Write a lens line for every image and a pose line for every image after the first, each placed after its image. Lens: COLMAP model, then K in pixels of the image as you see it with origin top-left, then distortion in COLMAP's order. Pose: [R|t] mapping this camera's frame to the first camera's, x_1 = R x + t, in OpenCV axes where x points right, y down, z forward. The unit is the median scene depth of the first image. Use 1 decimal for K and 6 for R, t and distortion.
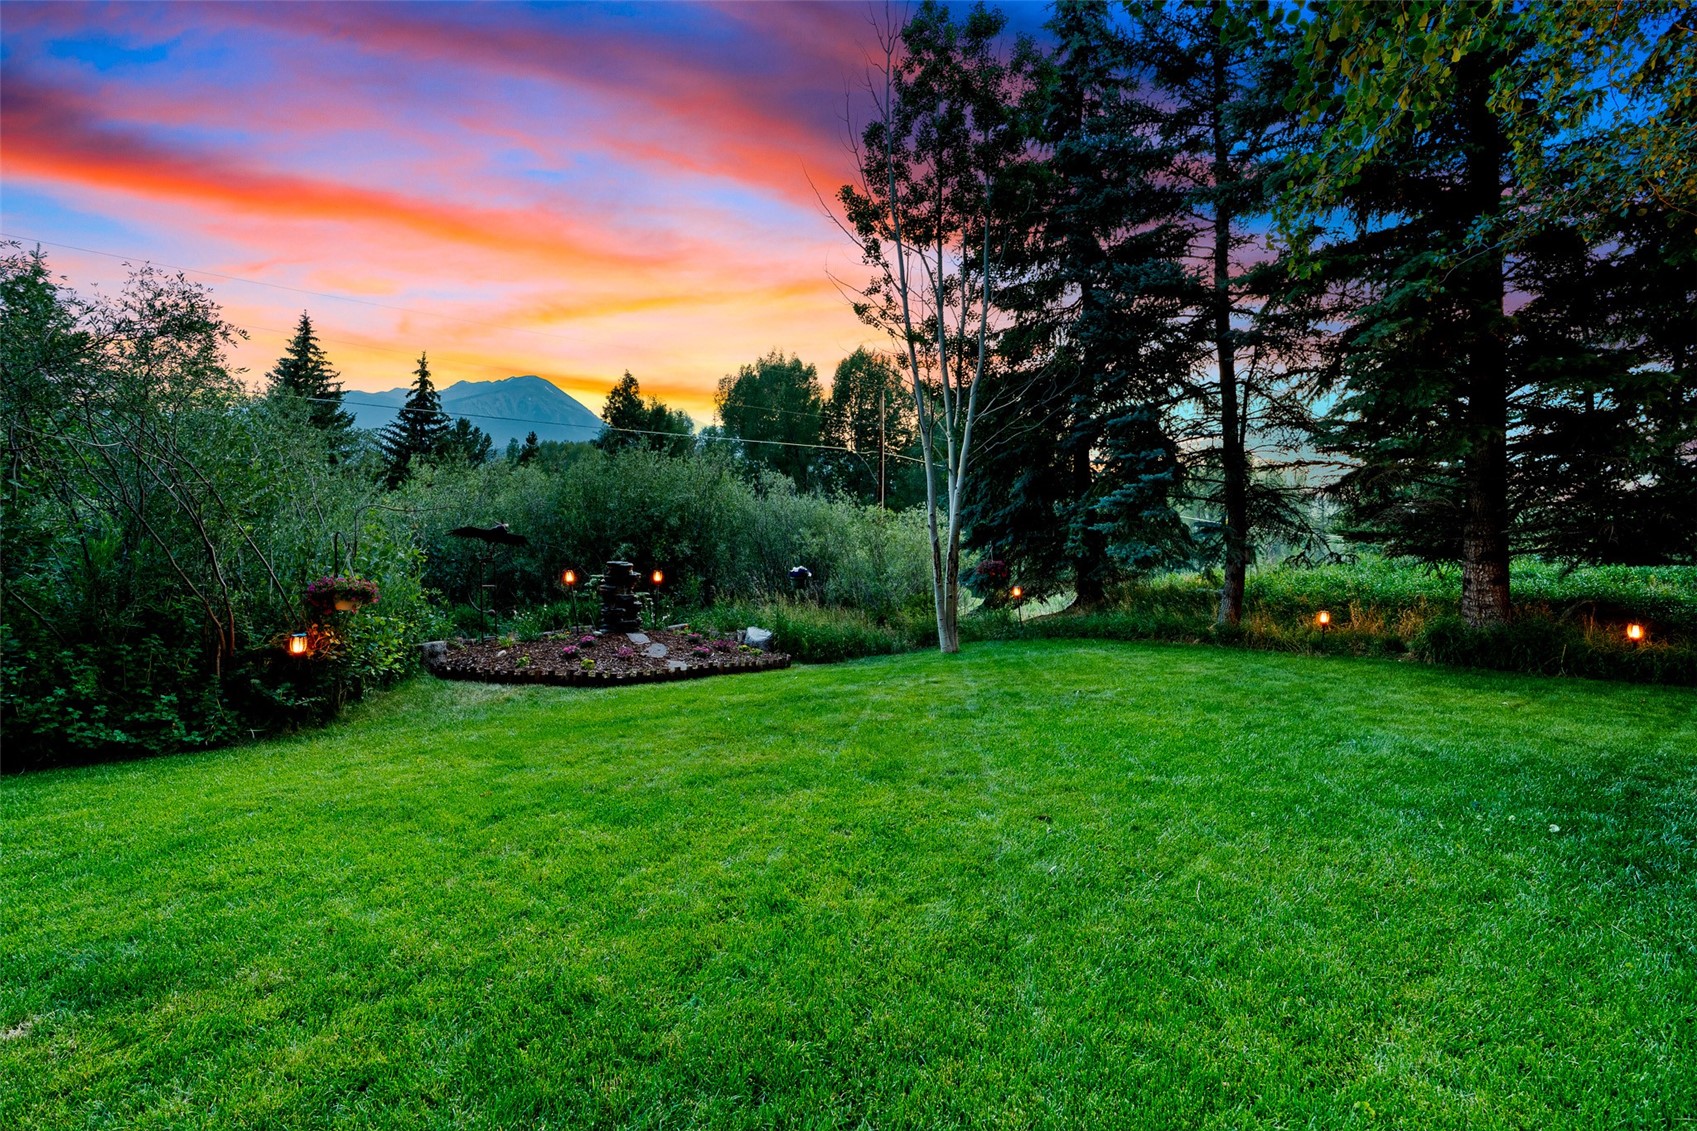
lens RADIAL K [[833.9, 0, 848.5], [0, 833.9, 565.5], [0, 0, 1]] dist [0.000631, 0.000010]
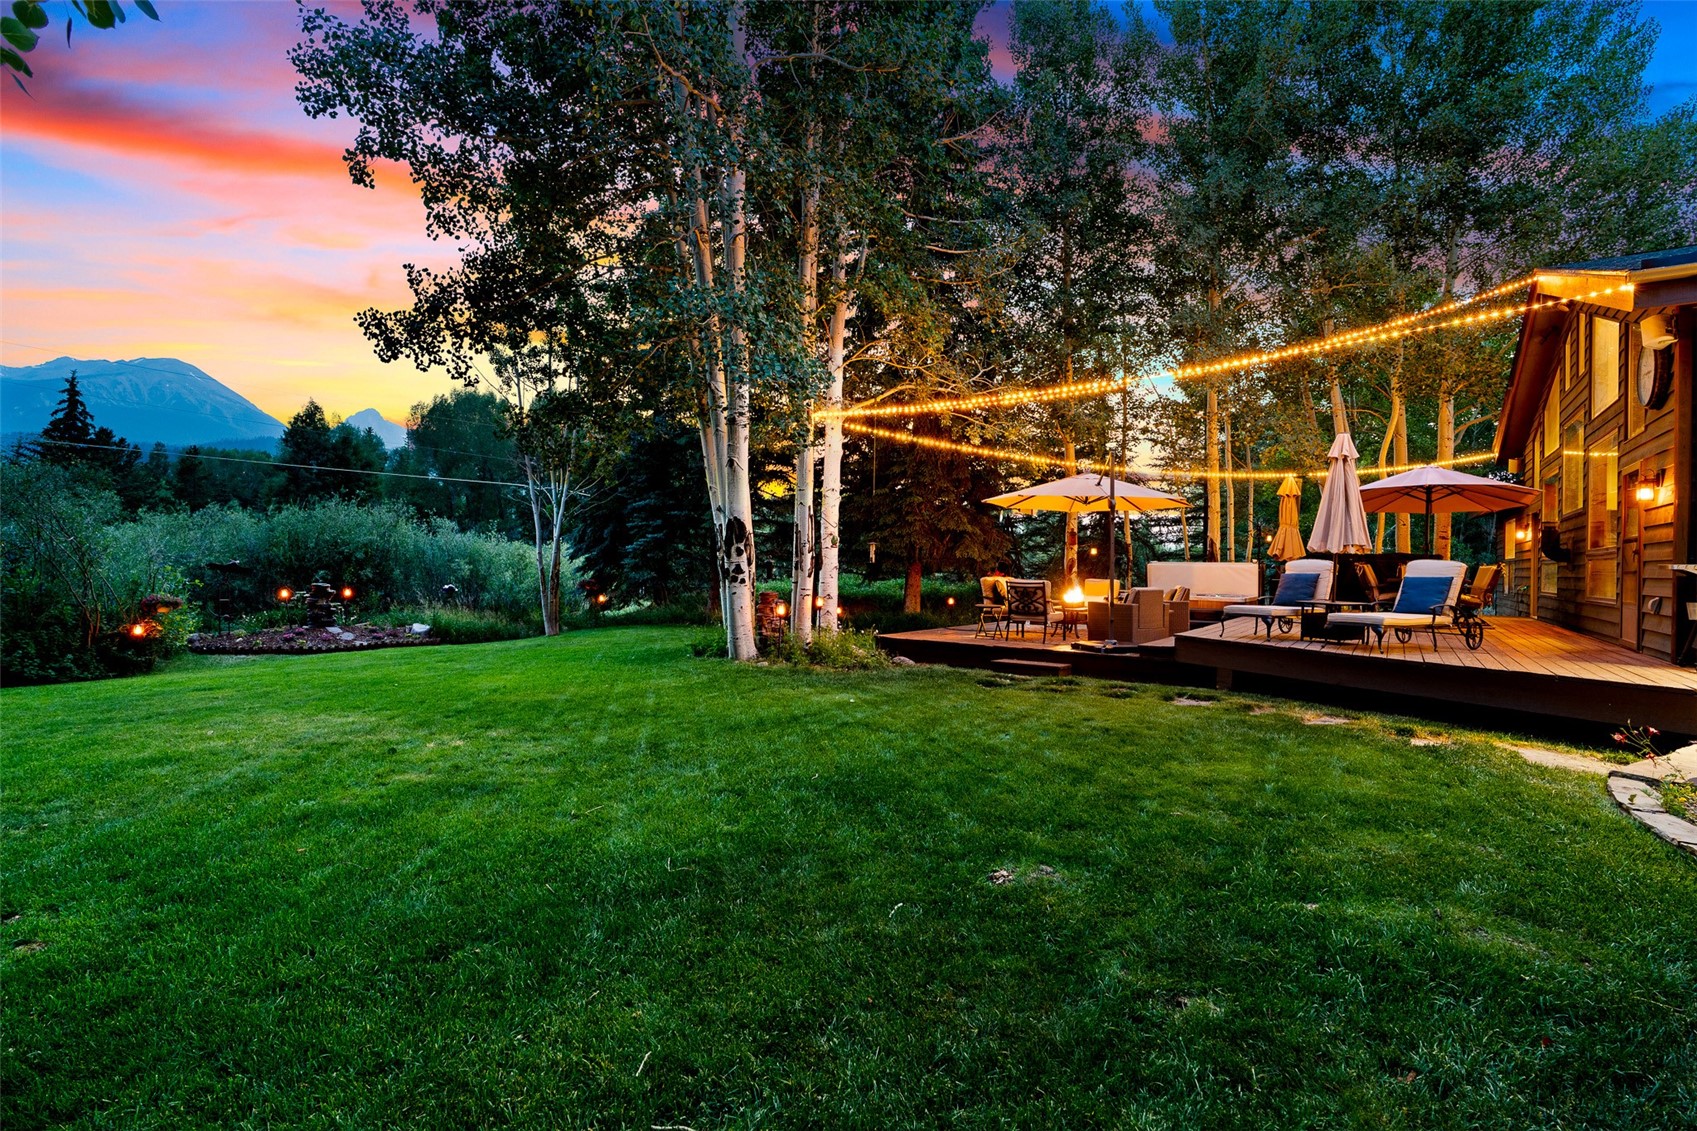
lens RADIAL K [[771.3, 0, 848.5], [0, 771.3, 565.5], [0, 0, 1]] dist [-0.003676, 0.000249]
pose [[0.937272, -0.003575, 0.348580, 0.134184], [0.008806, 0.999871, -0.013424, -0.008697], [-0.348487, 0.015651, 0.937183, -0.615095]]
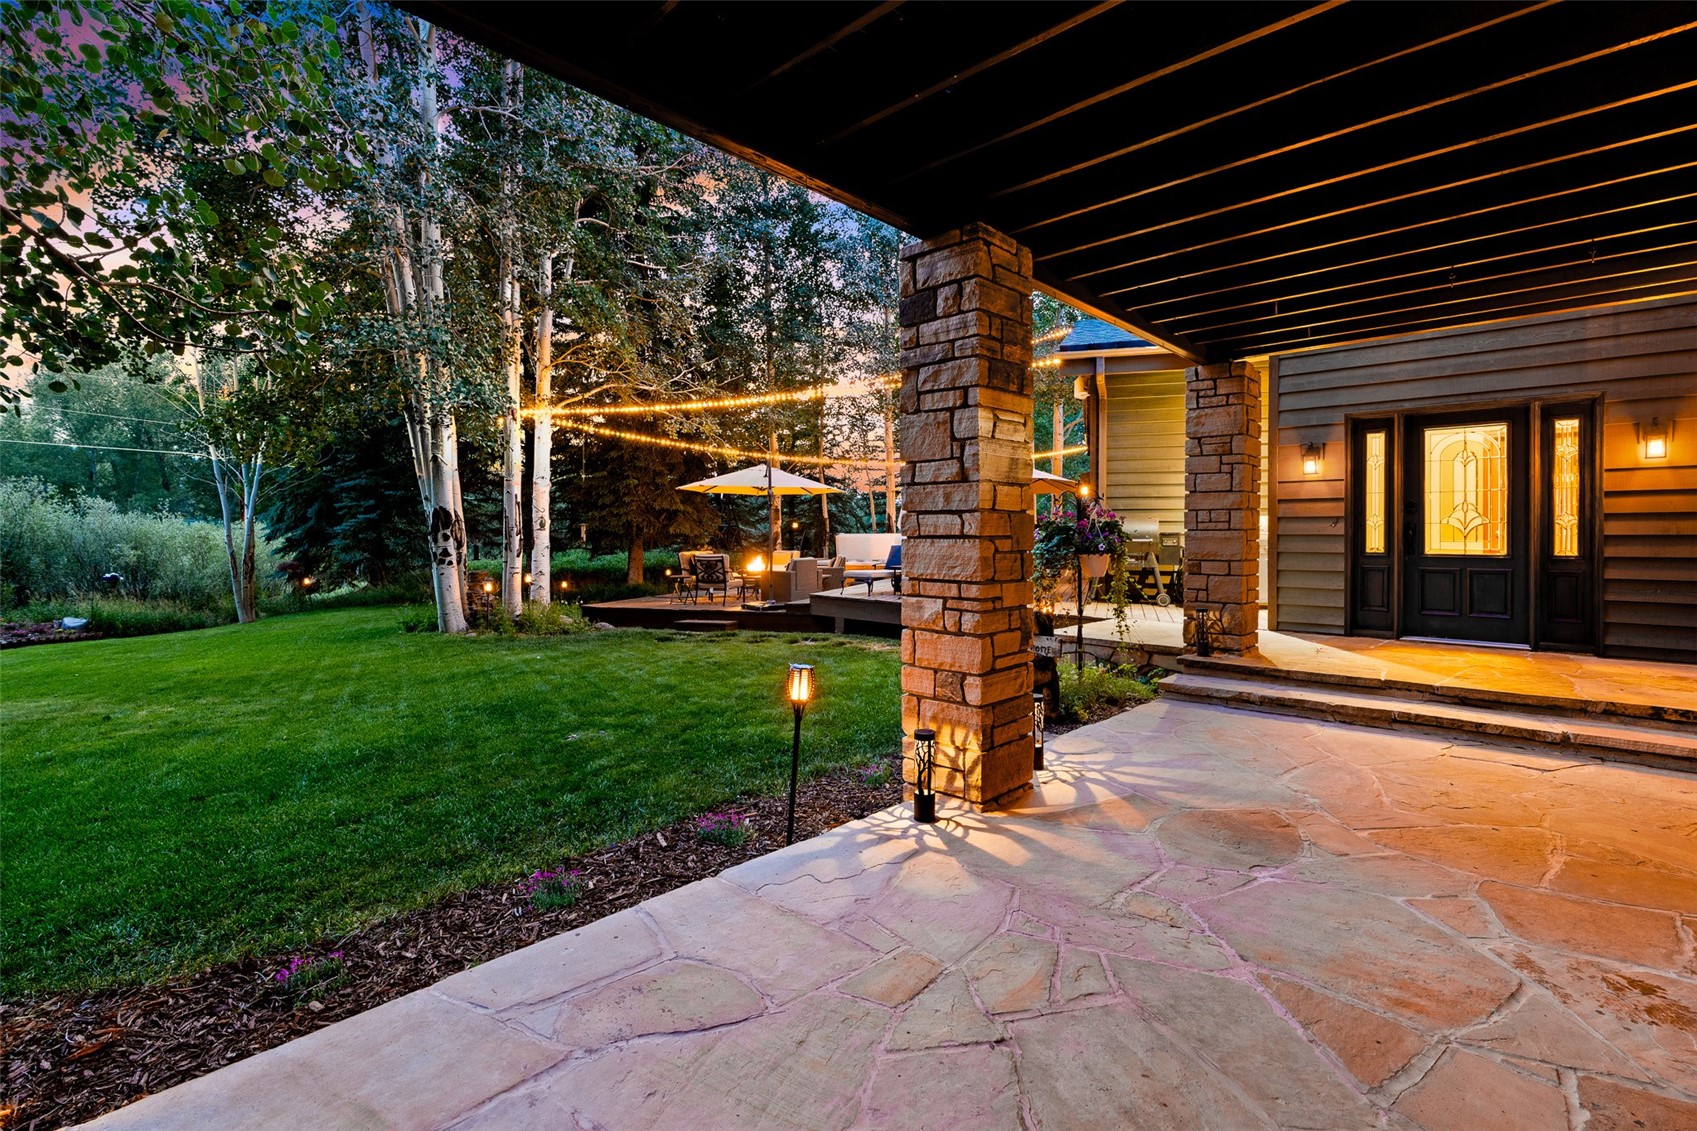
lens RADIAL K [[779.9, 0, 848.3], [0, 779.9, 545.9], [0, 0, 1]] dist [0.002031, 0.000701]
pose [[0.794362, -0.031636, 0.606621, 0.127393], [0.032147, 0.999433, 0.010025, -0.017346], [-0.606594, 0.011537, 0.794928, -0.813109]]
